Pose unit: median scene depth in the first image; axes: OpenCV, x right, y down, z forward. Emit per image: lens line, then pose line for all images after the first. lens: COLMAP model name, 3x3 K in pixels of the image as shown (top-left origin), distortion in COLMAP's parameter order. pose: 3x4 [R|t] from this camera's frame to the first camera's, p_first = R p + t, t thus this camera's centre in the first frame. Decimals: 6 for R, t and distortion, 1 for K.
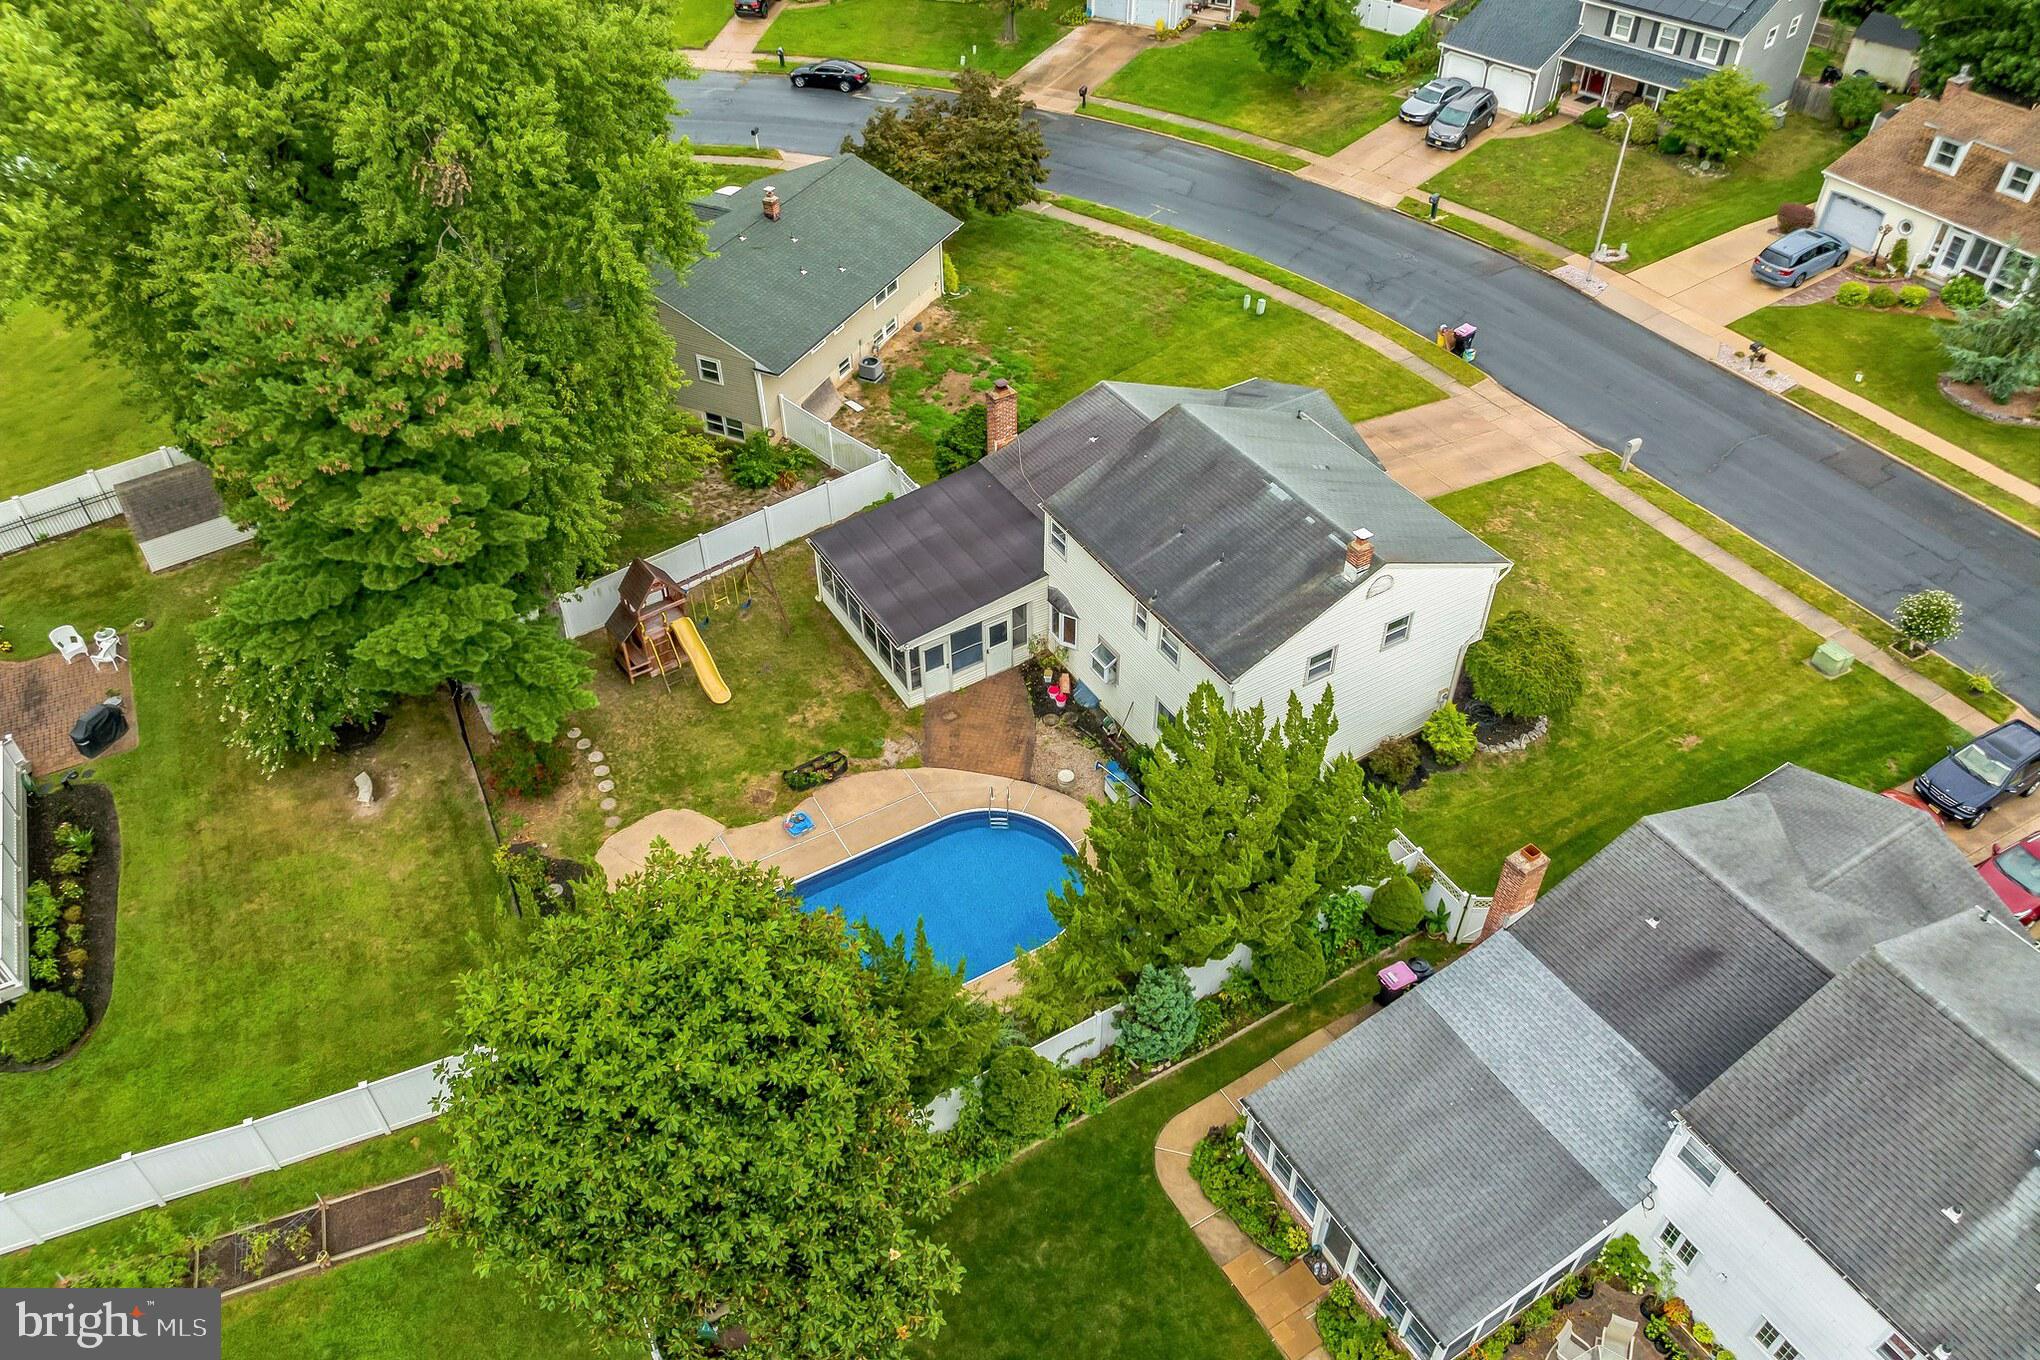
lens RADIAL K [[1428.4, 0, 1030.6], [0, 1428.4, 657.1], [0, 0, 1]] dist [-0.042529, 0.003326]
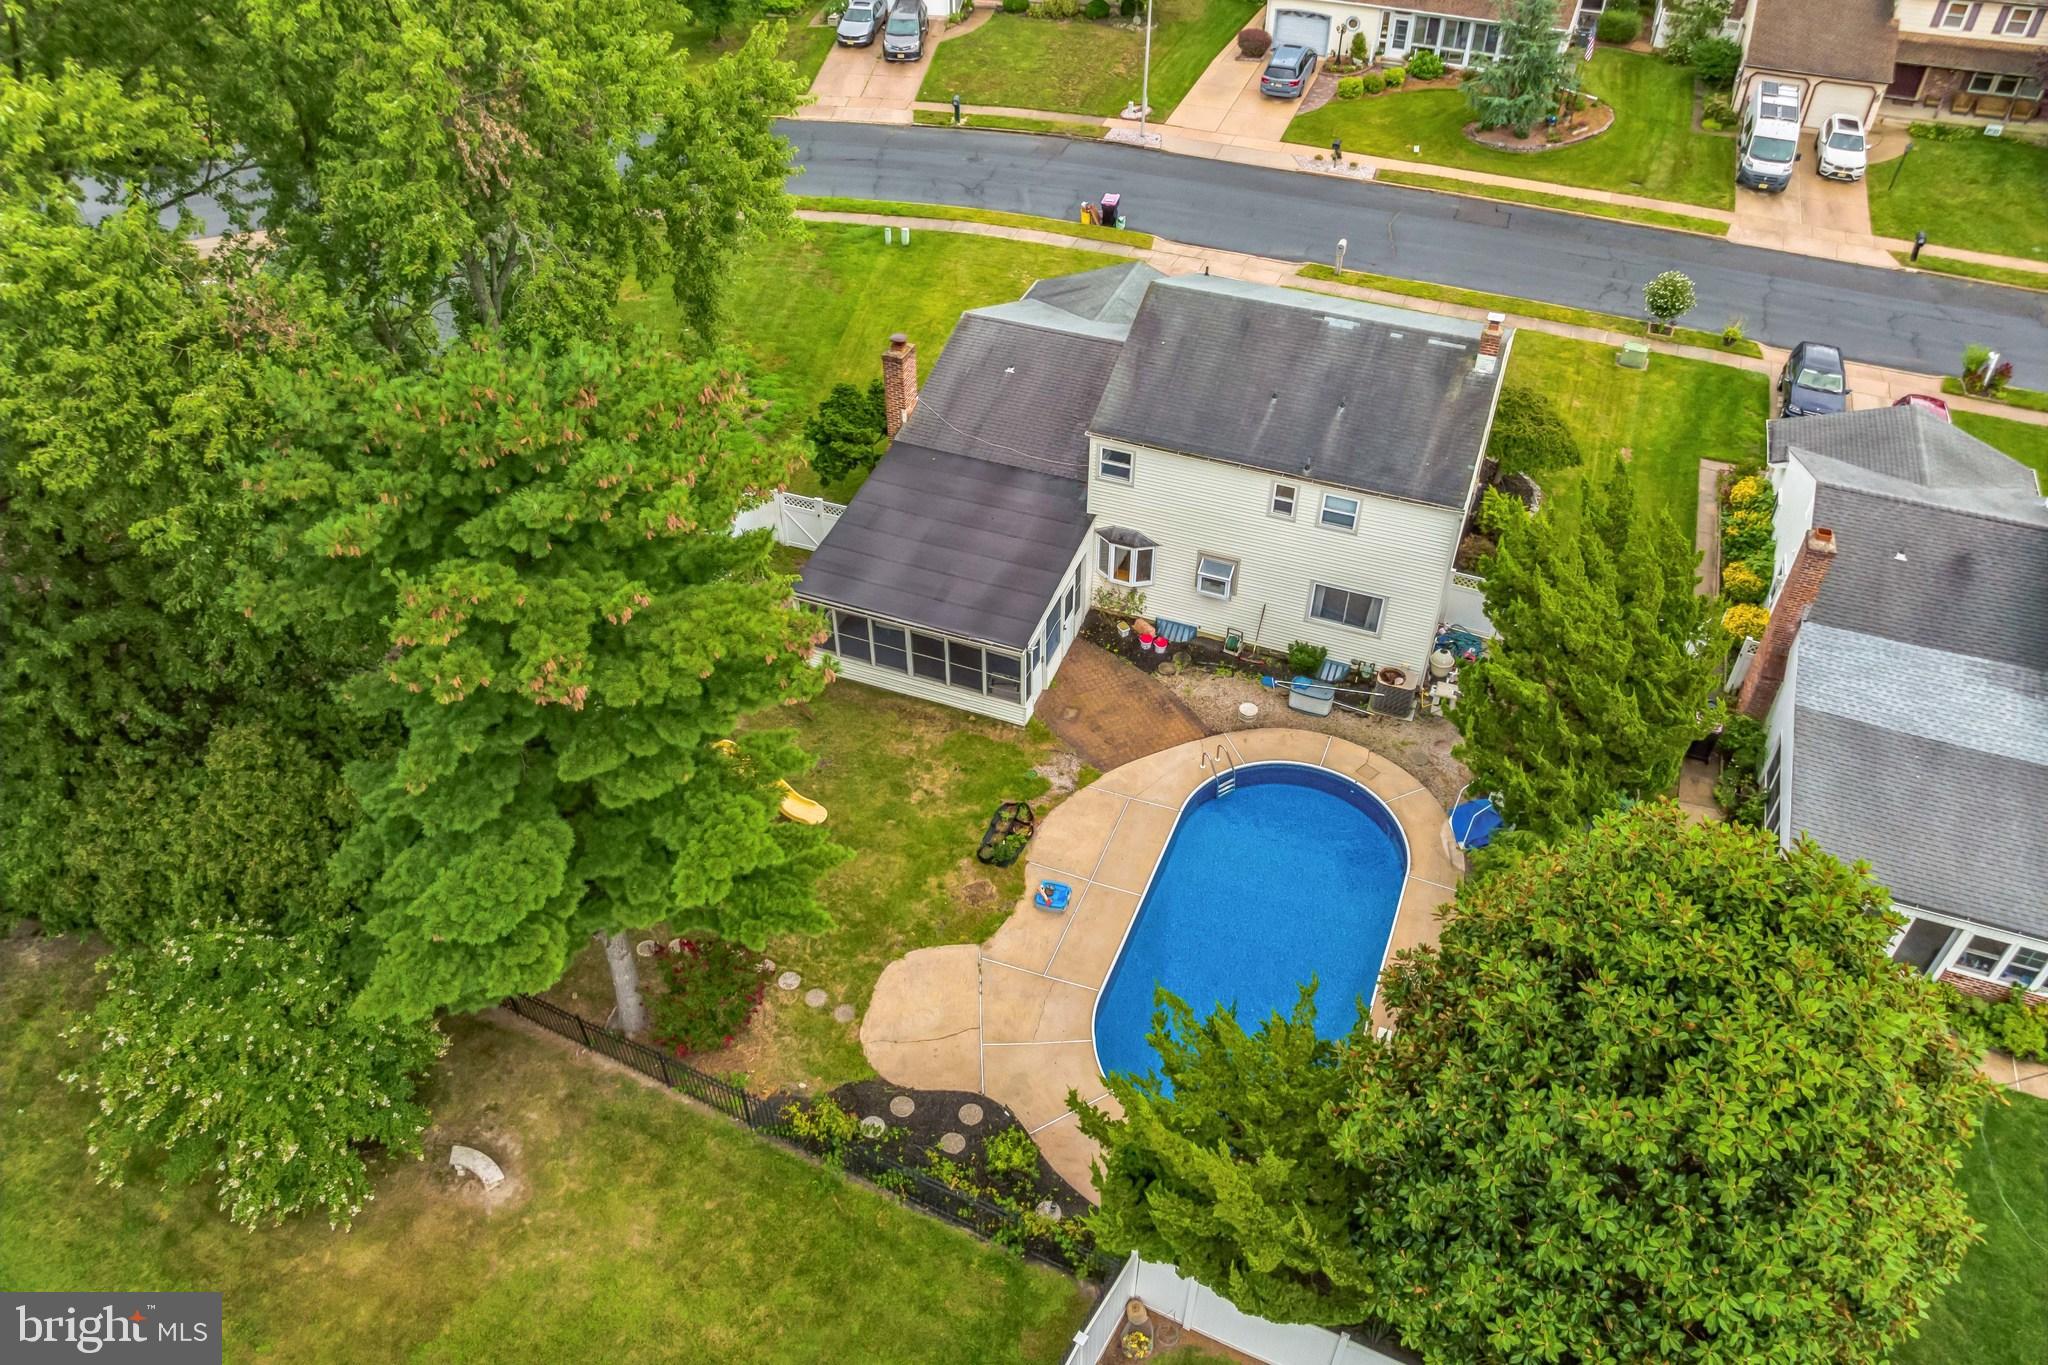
lens RADIAL K [[1434.0, 0, 1034.6], [0, 1434.0, 659.5], [0, 0, 1]] dist [-0.042529, 0.003326]
pose [[0.796266, -0.388589, 0.463636, -0.308890], [0.394140, 0.914663, 0.089699, -0.048437], [-0.458927, 0.111313, 0.881474, 0.189146]]
